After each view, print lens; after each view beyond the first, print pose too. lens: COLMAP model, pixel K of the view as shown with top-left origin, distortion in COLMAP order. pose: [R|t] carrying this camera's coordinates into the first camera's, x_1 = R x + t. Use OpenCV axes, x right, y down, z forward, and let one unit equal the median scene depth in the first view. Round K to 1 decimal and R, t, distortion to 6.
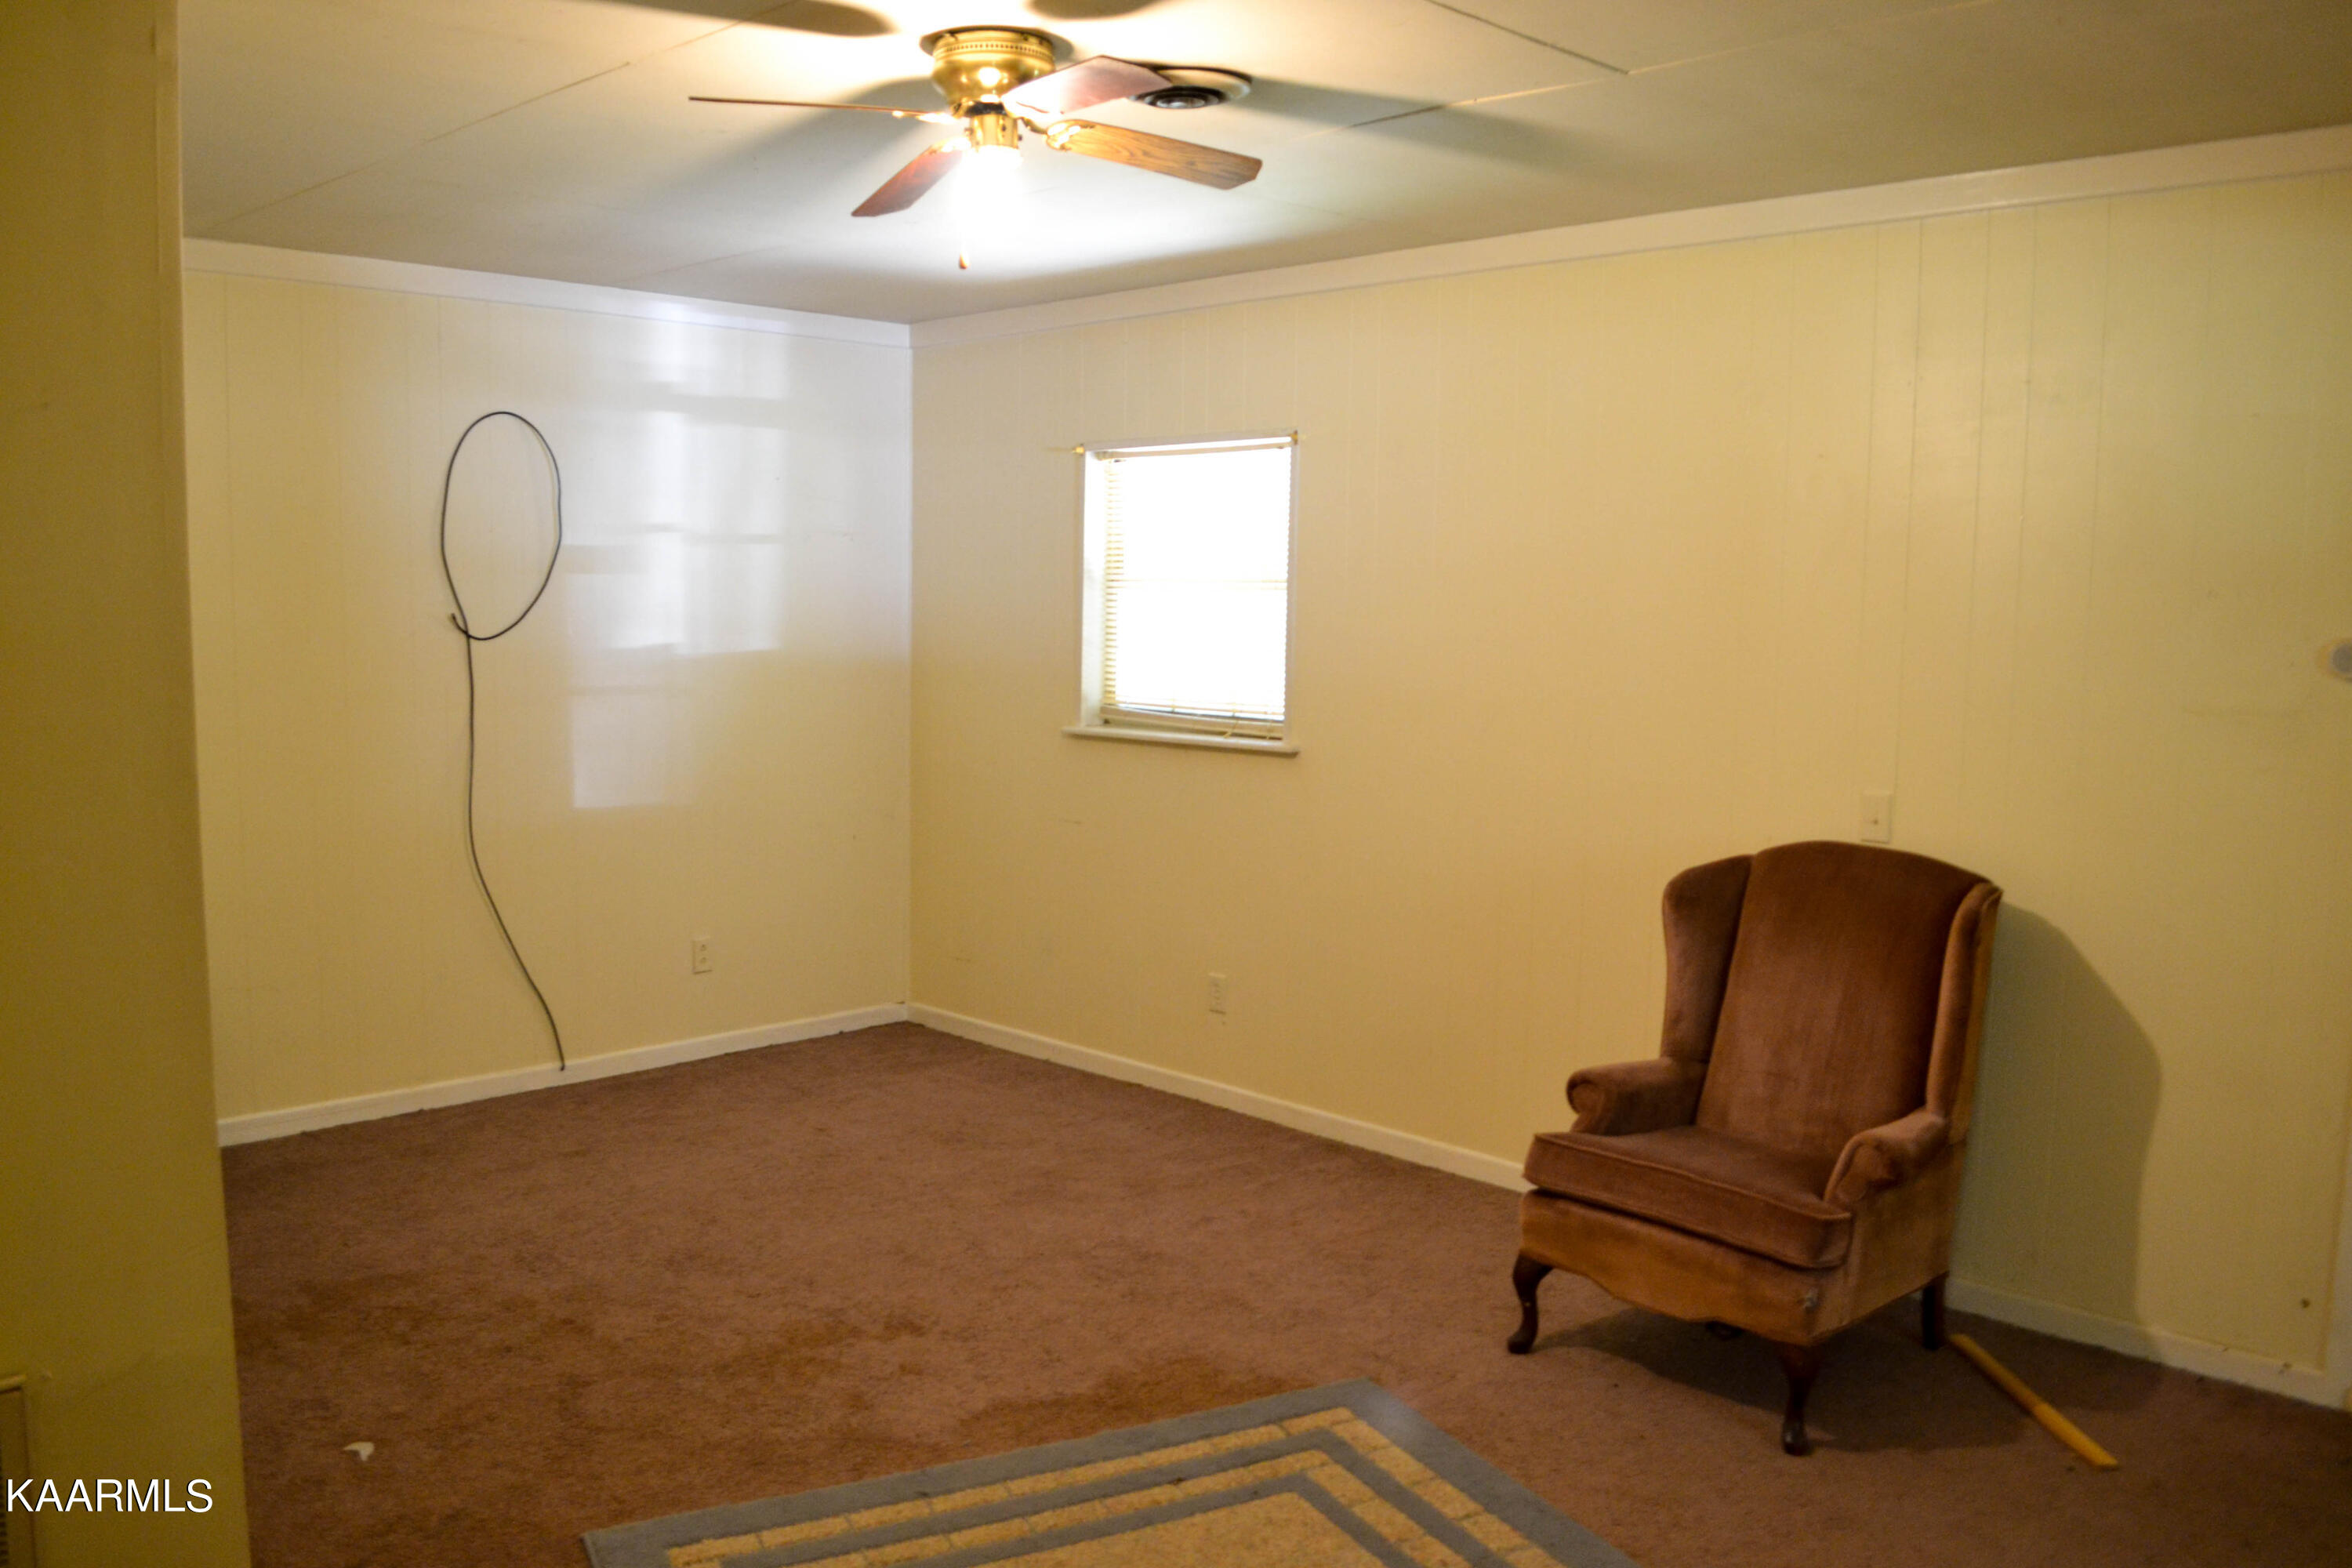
lens RADIAL K [[1848.2, 0, 1184.3], [0, 1848.2, 790.0], [0, 0, 1]] dist [-0.088031, 0.004489]
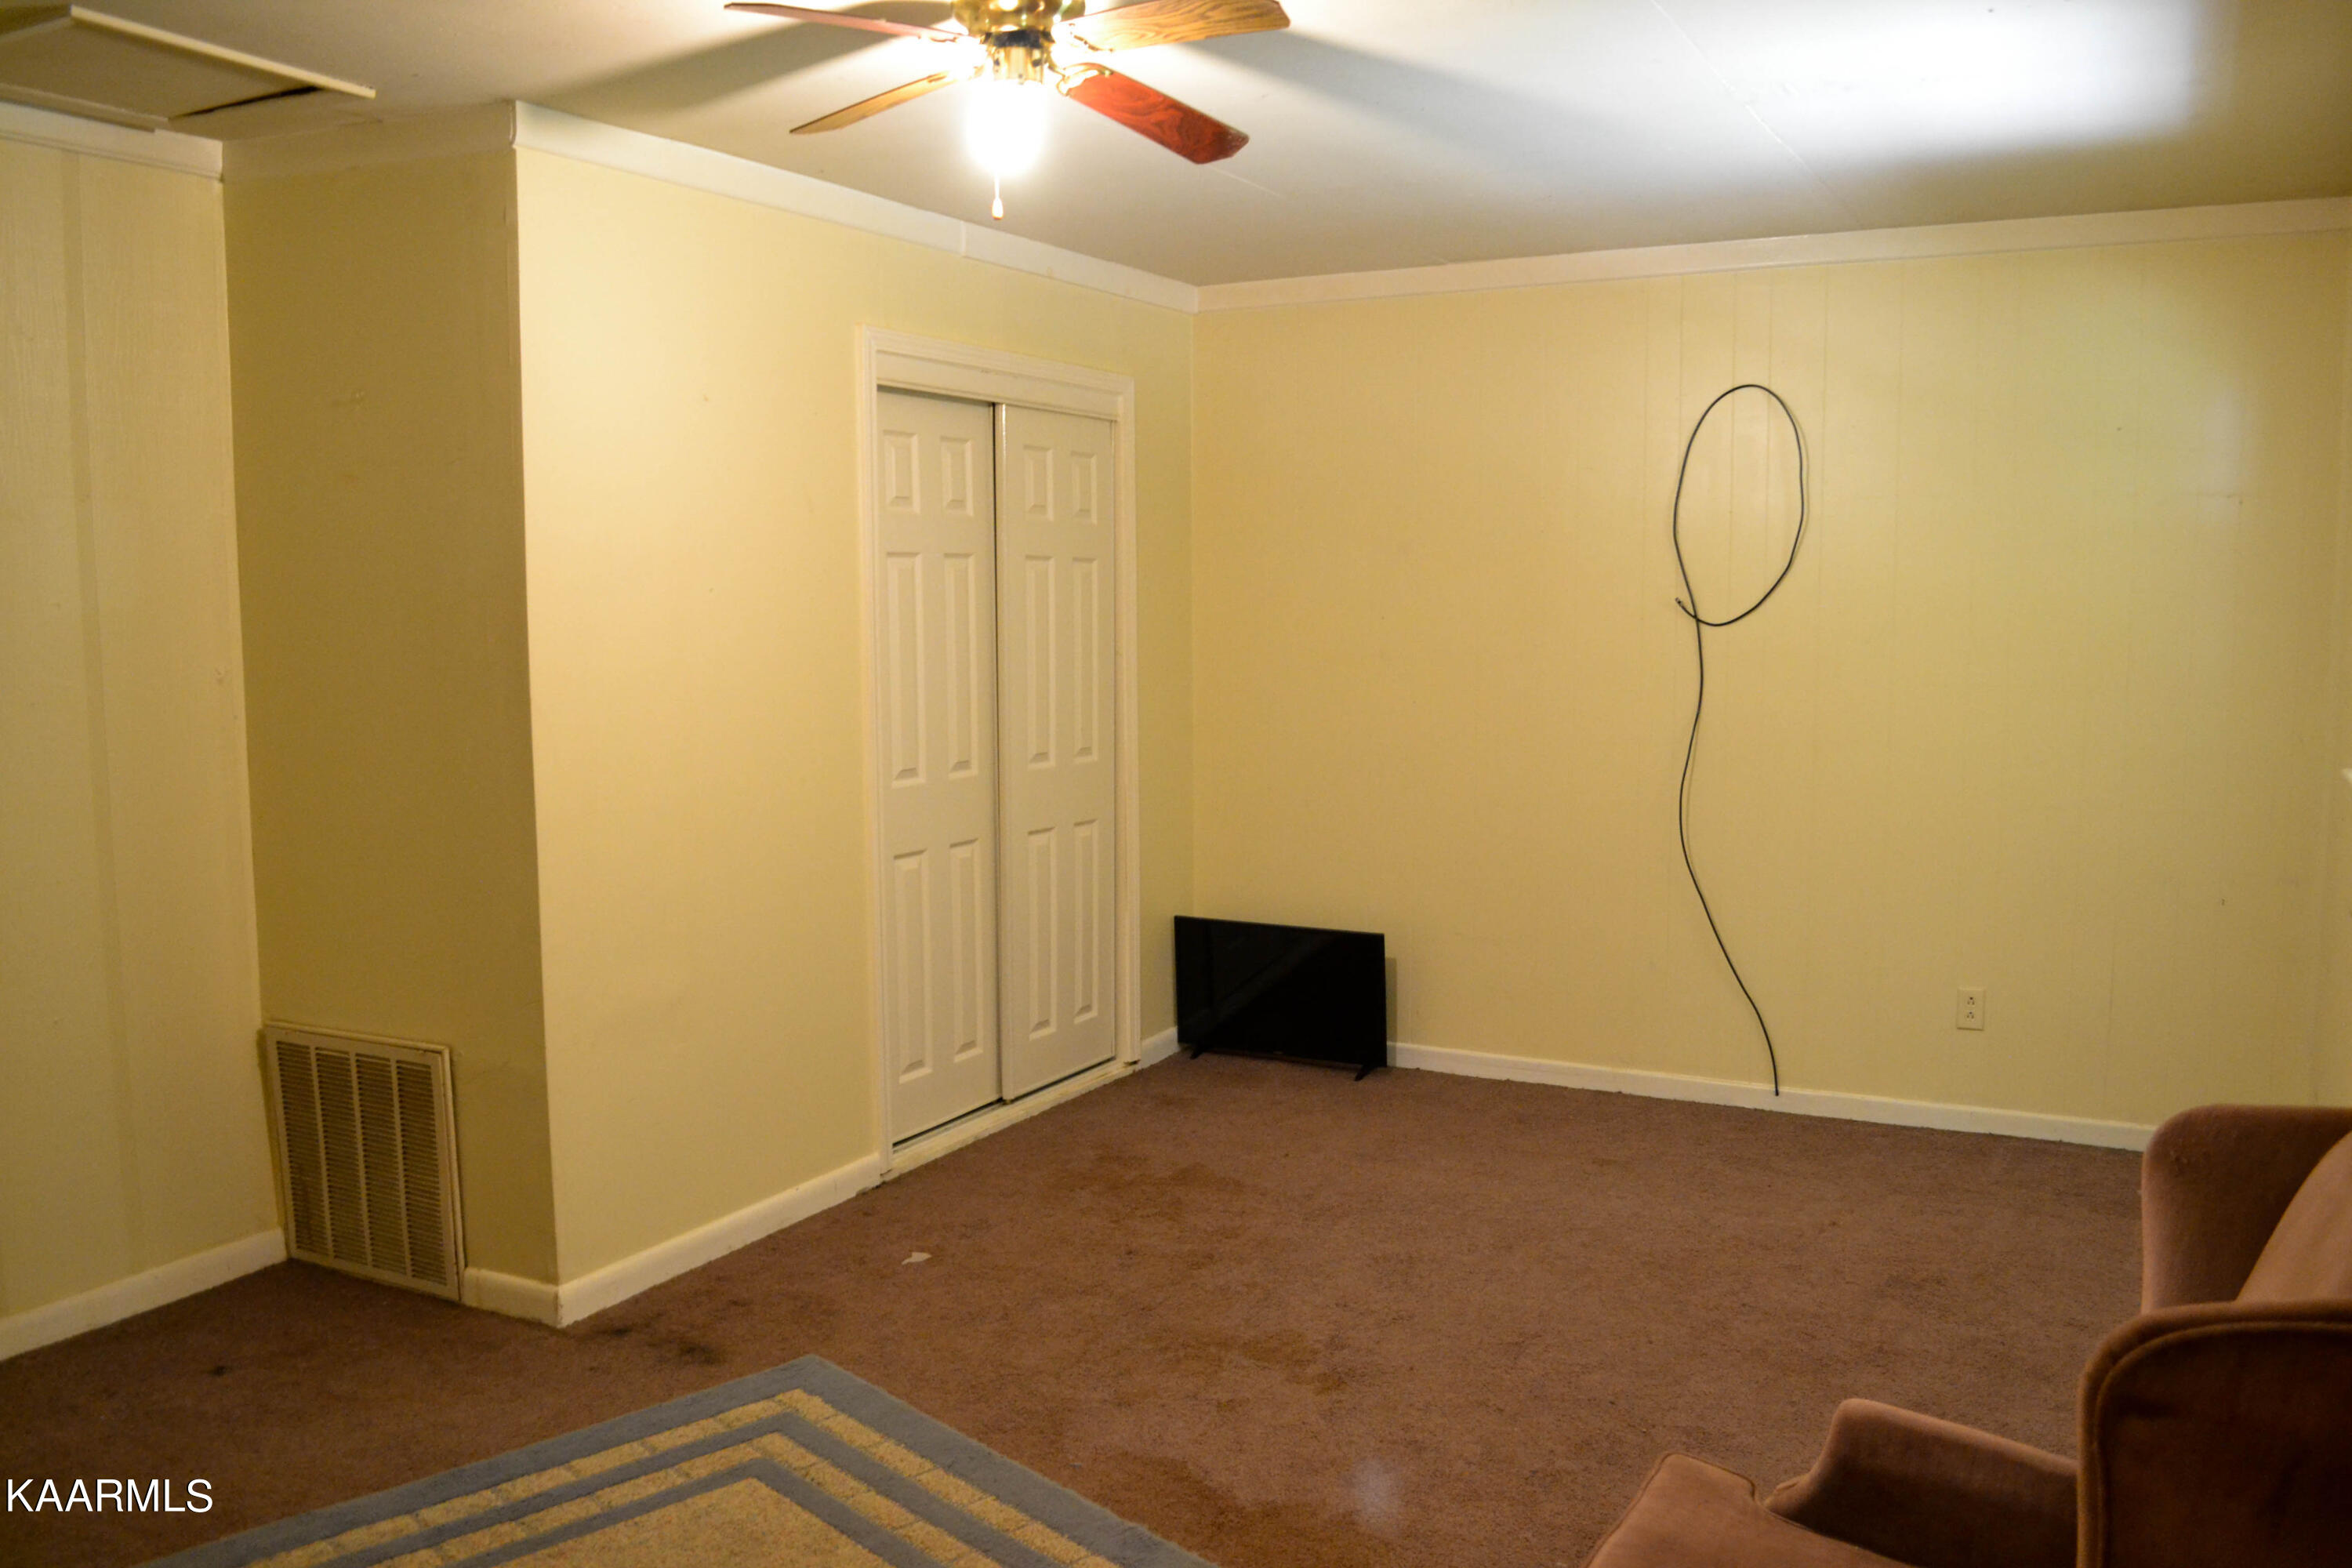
lens RADIAL K [[1848.2, 0, 1184.3], [0, 1848.2, 790.0], [0, 0, 1]] dist [-0.088031, 0.004489]
pose [[0.301254, 0.086998, -0.949567, 0.459672], [-0.094134, 0.993678, 0.061175, -0.029588], [0.948886, 0.070957, 0.307539, 0.449789]]
